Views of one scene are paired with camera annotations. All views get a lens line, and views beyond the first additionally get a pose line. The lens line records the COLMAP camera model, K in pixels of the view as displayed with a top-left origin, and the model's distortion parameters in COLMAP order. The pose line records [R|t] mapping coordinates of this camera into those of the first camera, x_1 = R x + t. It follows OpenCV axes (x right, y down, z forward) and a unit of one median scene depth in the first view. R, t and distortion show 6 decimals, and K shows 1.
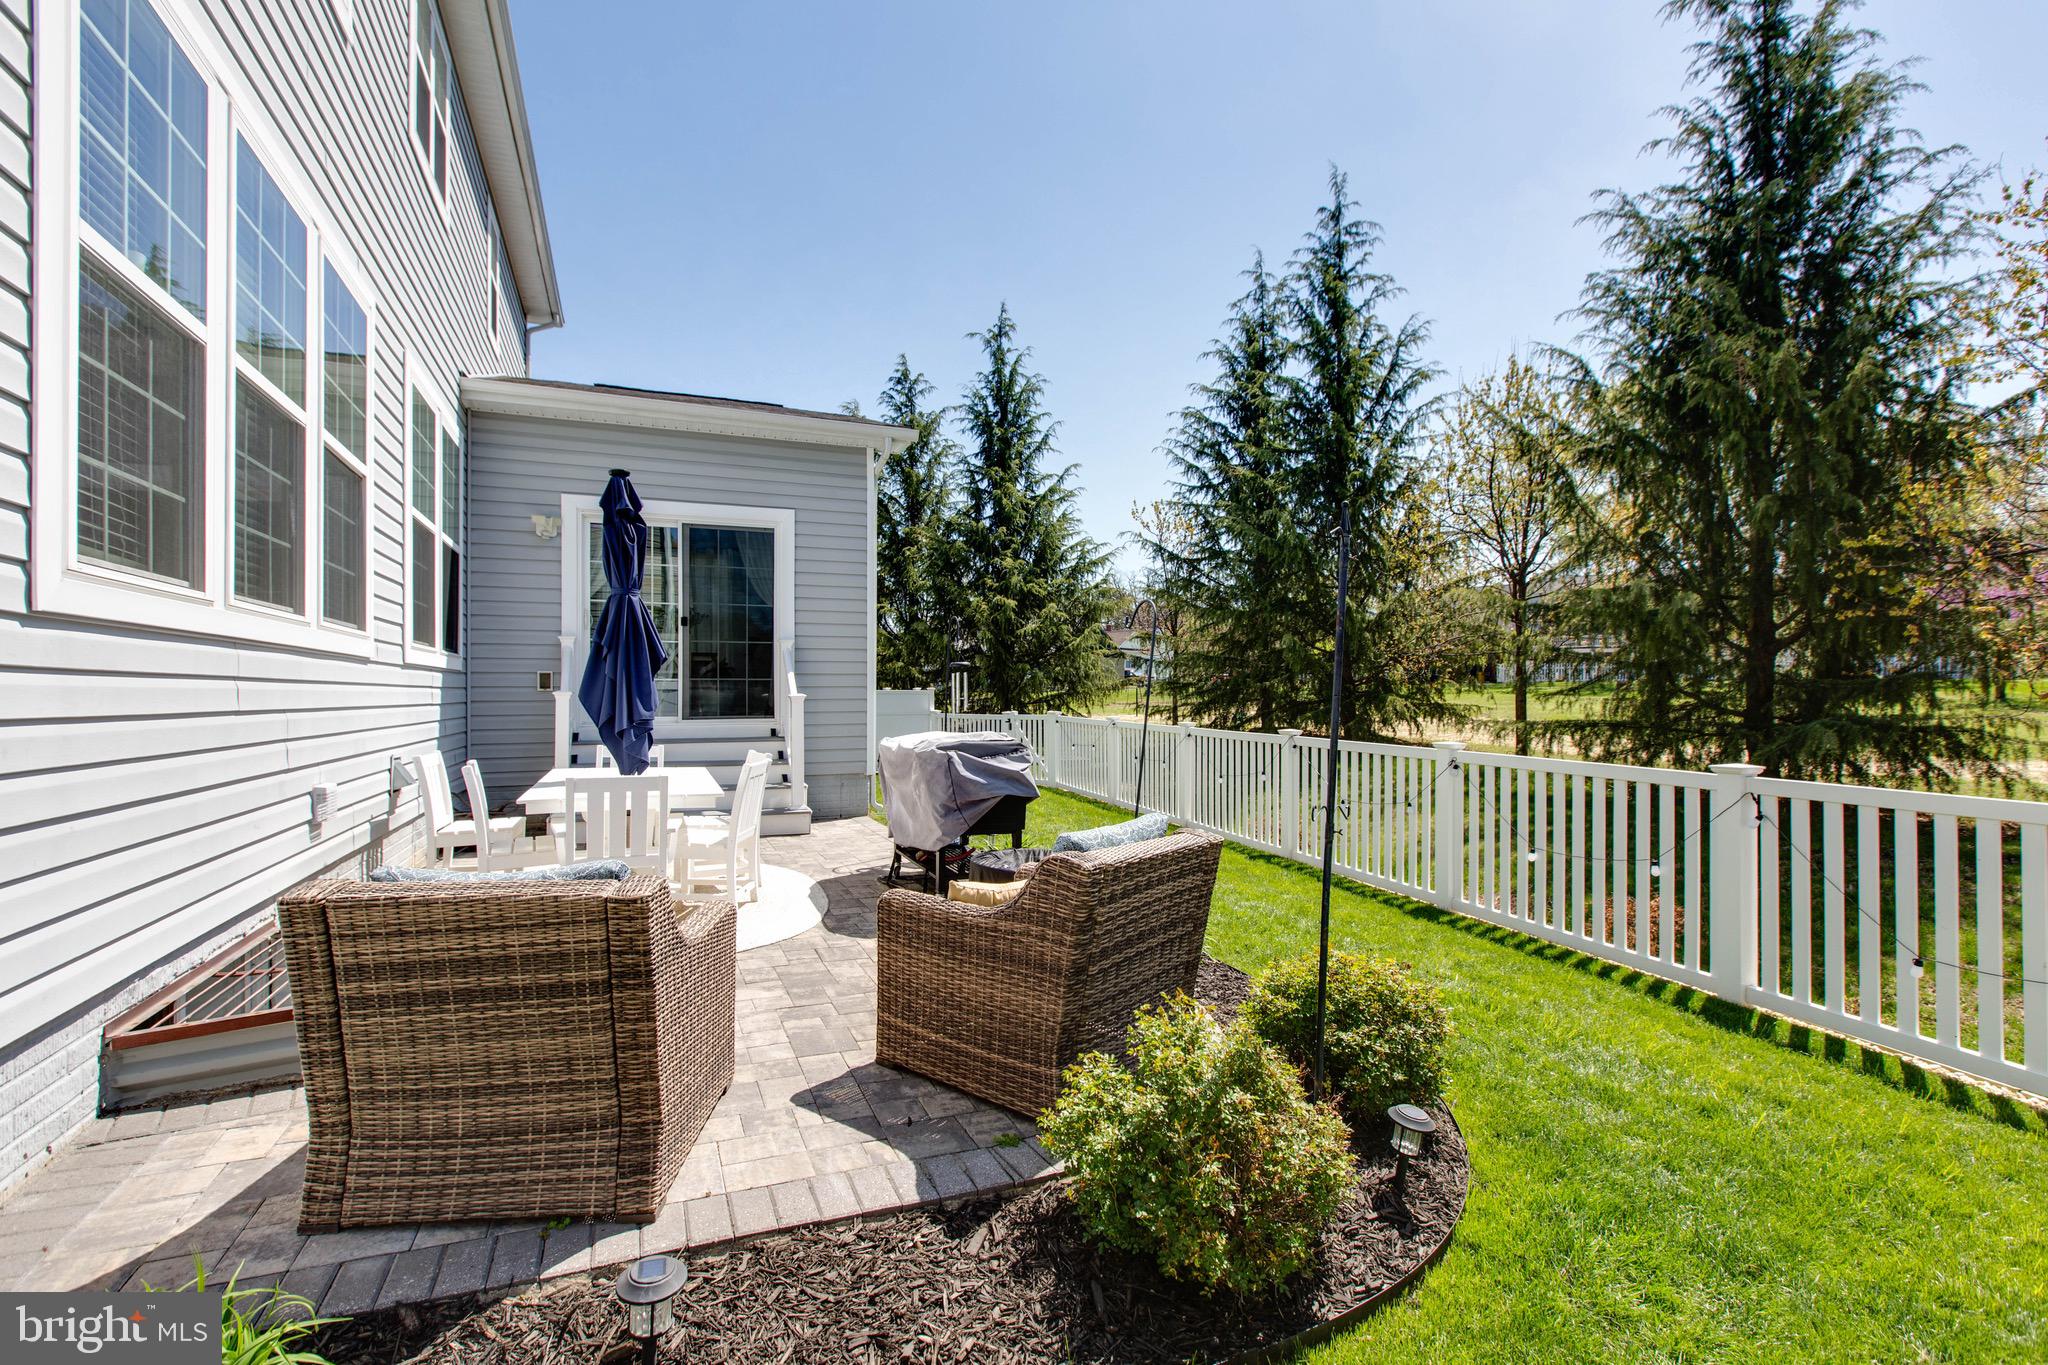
lens RADIAL K [[934.6, 0, 1009.7], [0, 934.6, 687.5], [0, 0, 1]] dist [0.000896, -0.000190]
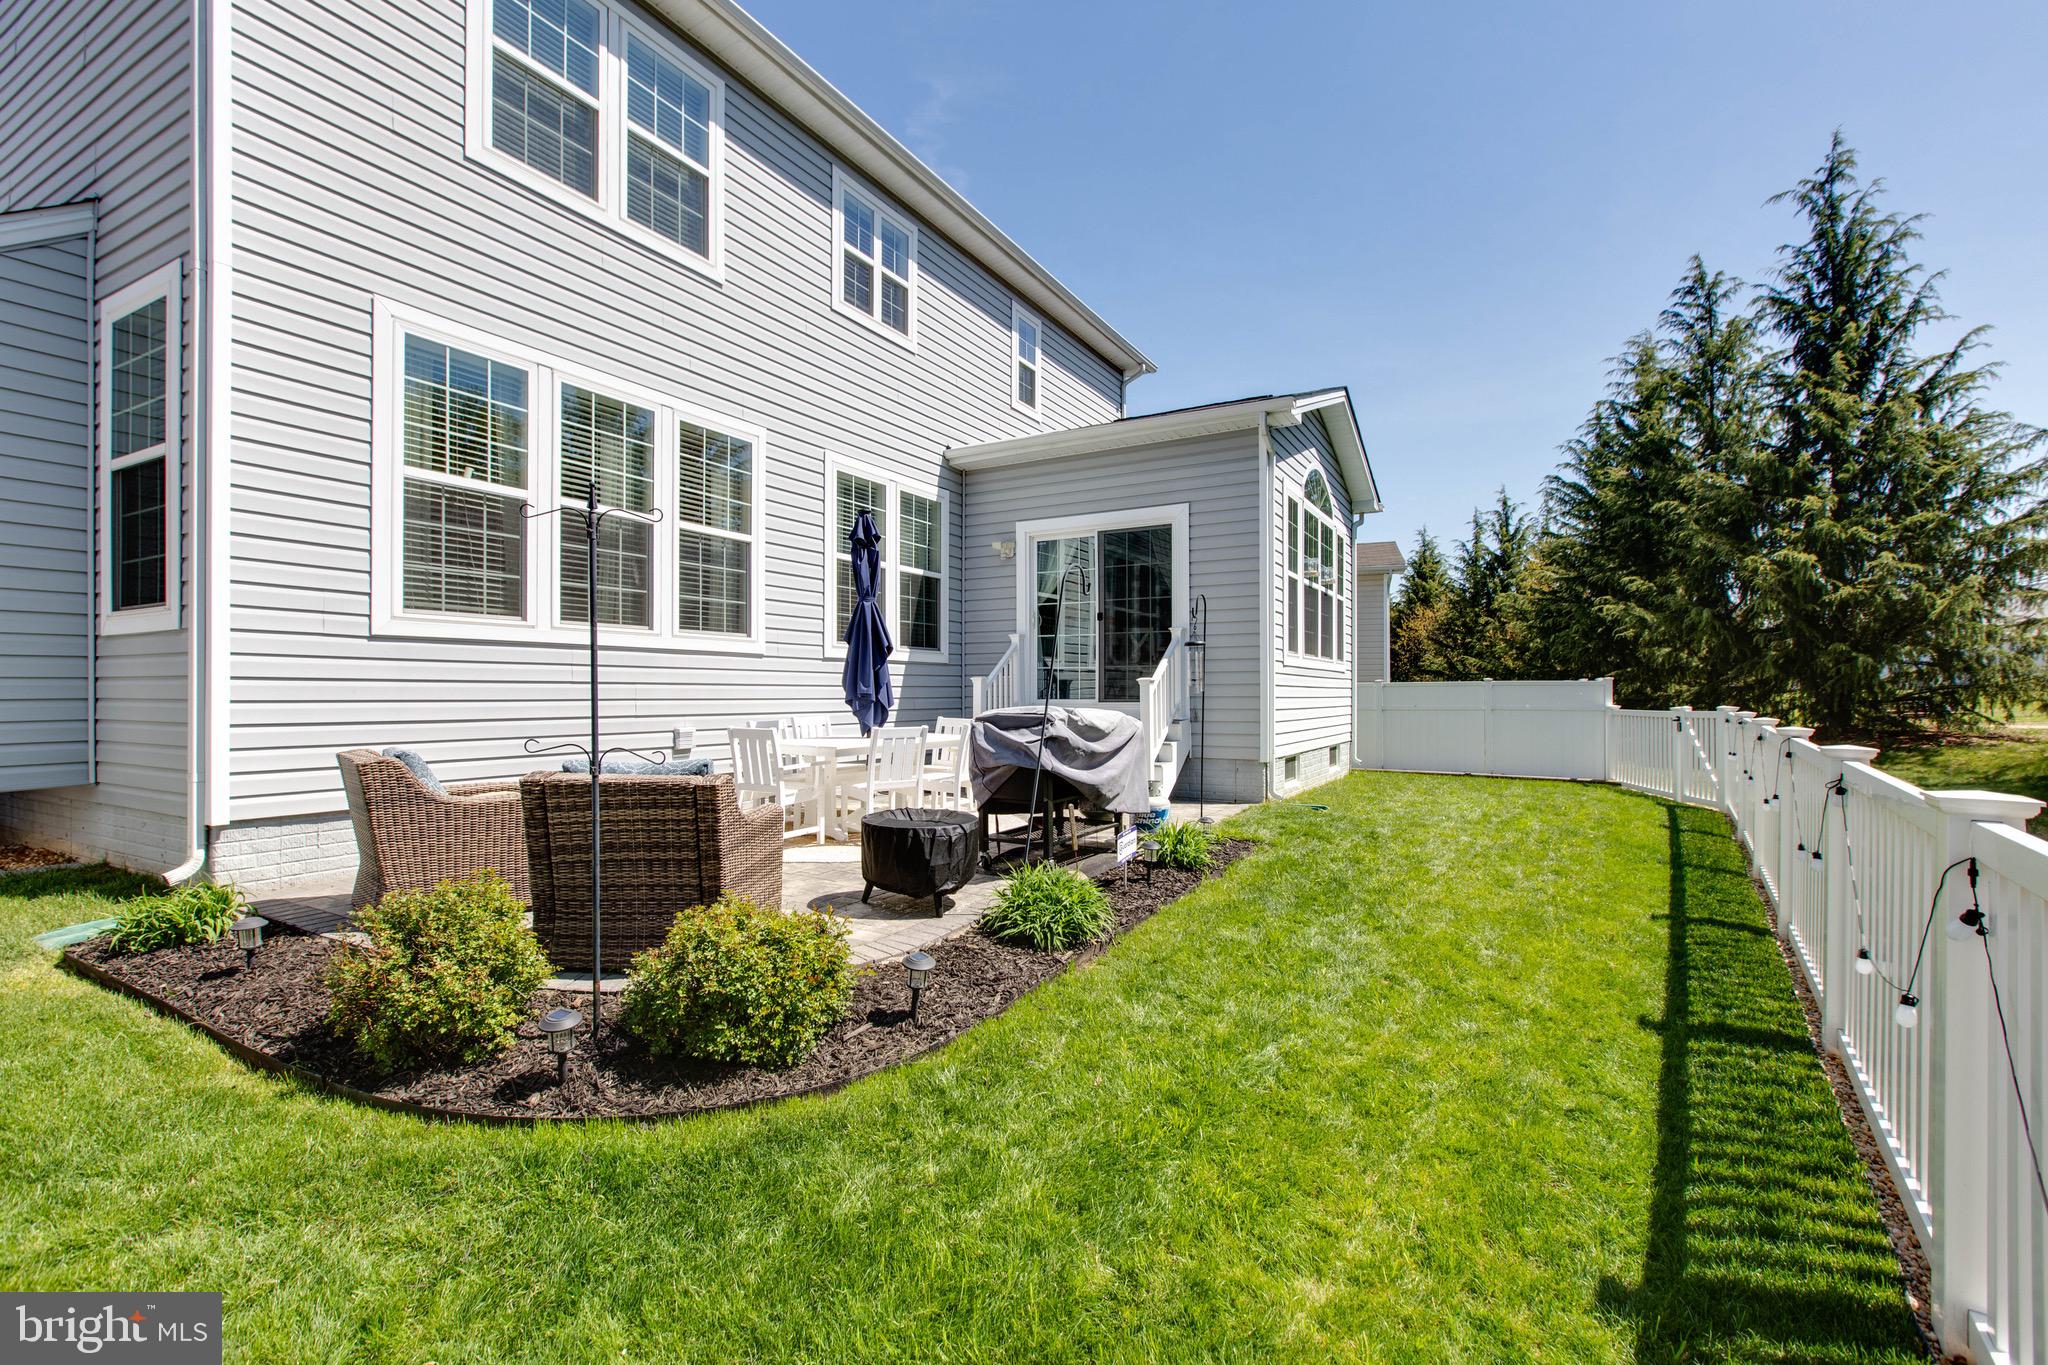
lens RADIAL K [[934.6, 0, 1026.6], [0, 934.6, 687.9], [0, 0, 1]] dist [0.000896, -0.000190]
pose [[0.599869, -0.004849, -0.800083, 0.191853], [0.004103, 0.999987, -0.002984, 0.007219], [0.800088, -0.001493, 0.599881, 0.088356]]
